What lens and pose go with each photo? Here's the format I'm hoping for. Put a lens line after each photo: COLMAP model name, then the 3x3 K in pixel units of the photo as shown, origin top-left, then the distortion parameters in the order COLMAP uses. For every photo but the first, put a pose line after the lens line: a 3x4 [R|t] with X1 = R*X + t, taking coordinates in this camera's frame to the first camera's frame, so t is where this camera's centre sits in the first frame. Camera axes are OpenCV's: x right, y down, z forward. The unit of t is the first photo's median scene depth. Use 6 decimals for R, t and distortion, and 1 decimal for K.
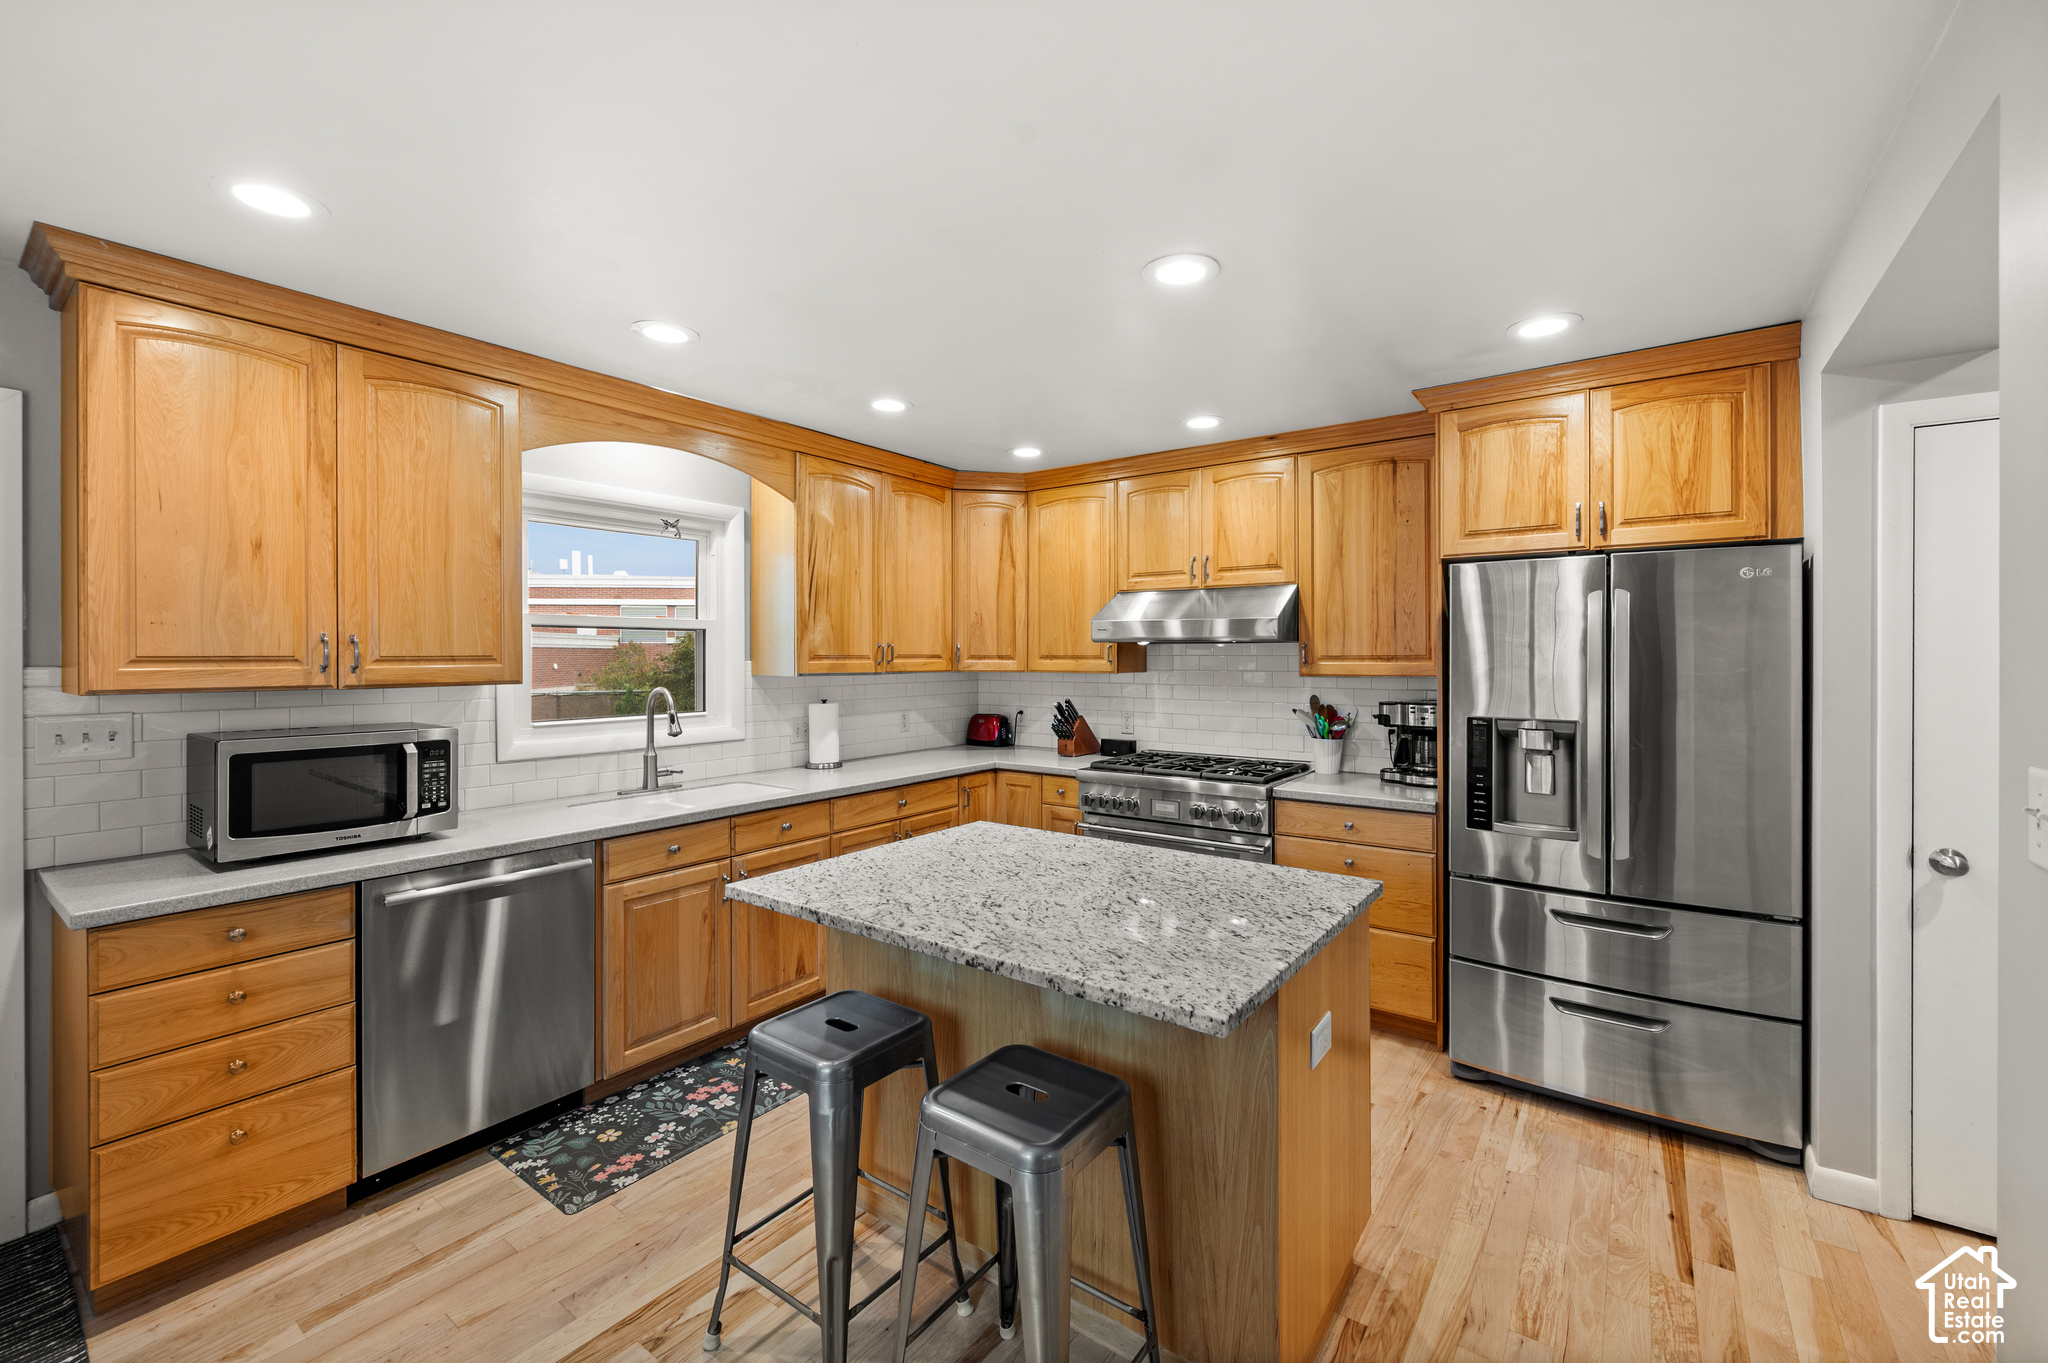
lens RADIAL K [[820.0, 0, 1027.8], [0, 820.0, 660.7], [0, 0, 1]] dist [0.000918, -0.000088]
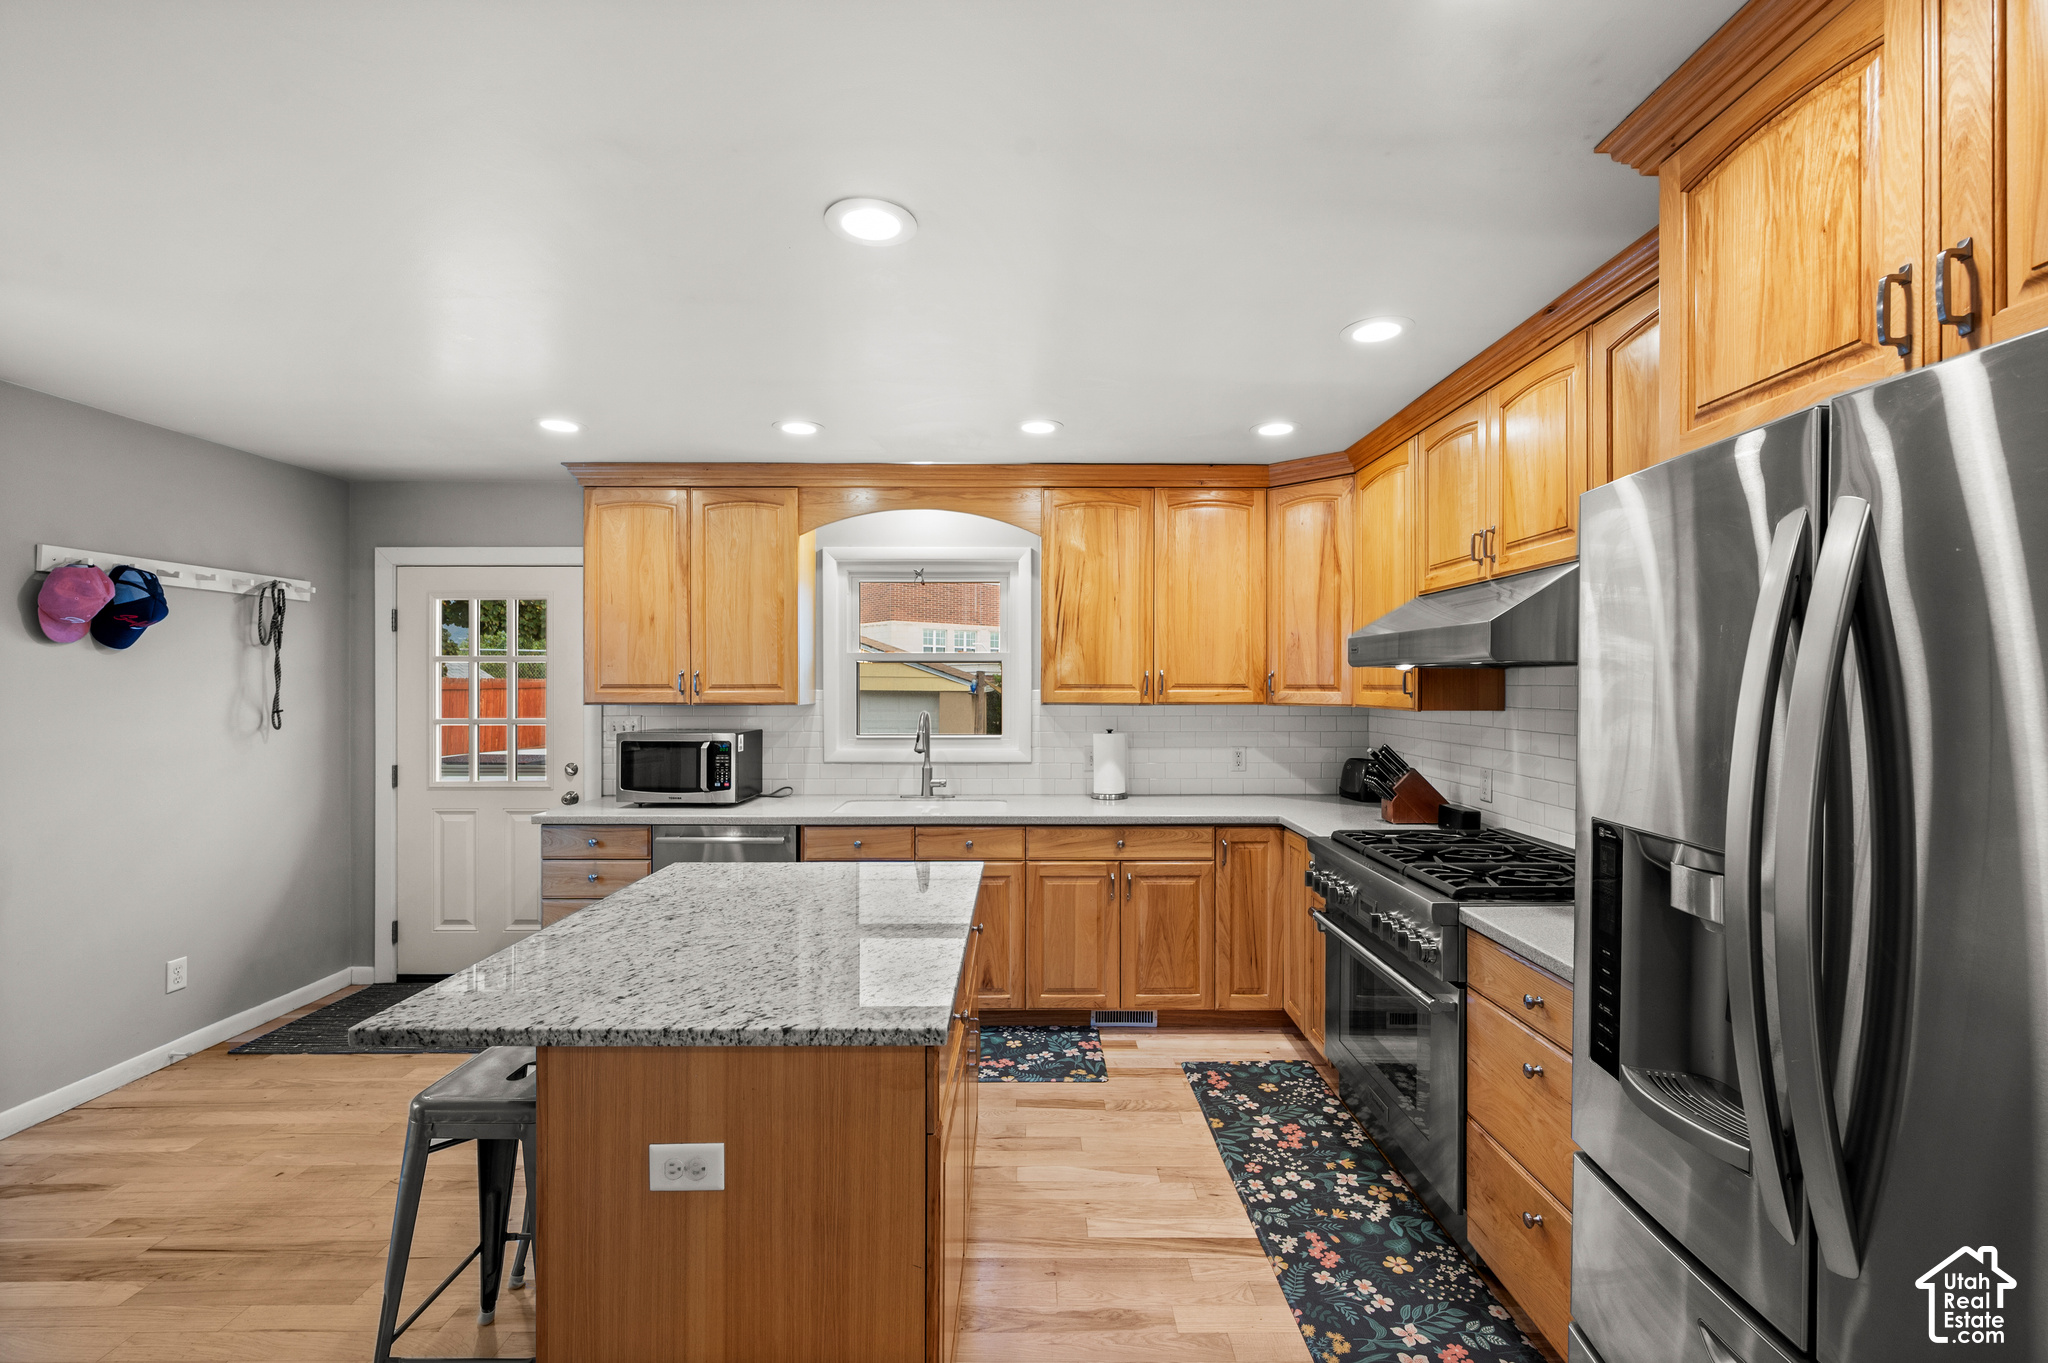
lens RADIAL K [[833.0, 0, 1031.0], [0, 833.0, 688.6], [0, 0, 1]] dist [-0.003339, -0.000143]
pose [[0.606659, 0.004609, -0.794949, 0.530351], [-0.006939, 0.999976, 0.000502, -0.001901], [0.794932, 0.005212, 0.606677, 0.343313]]
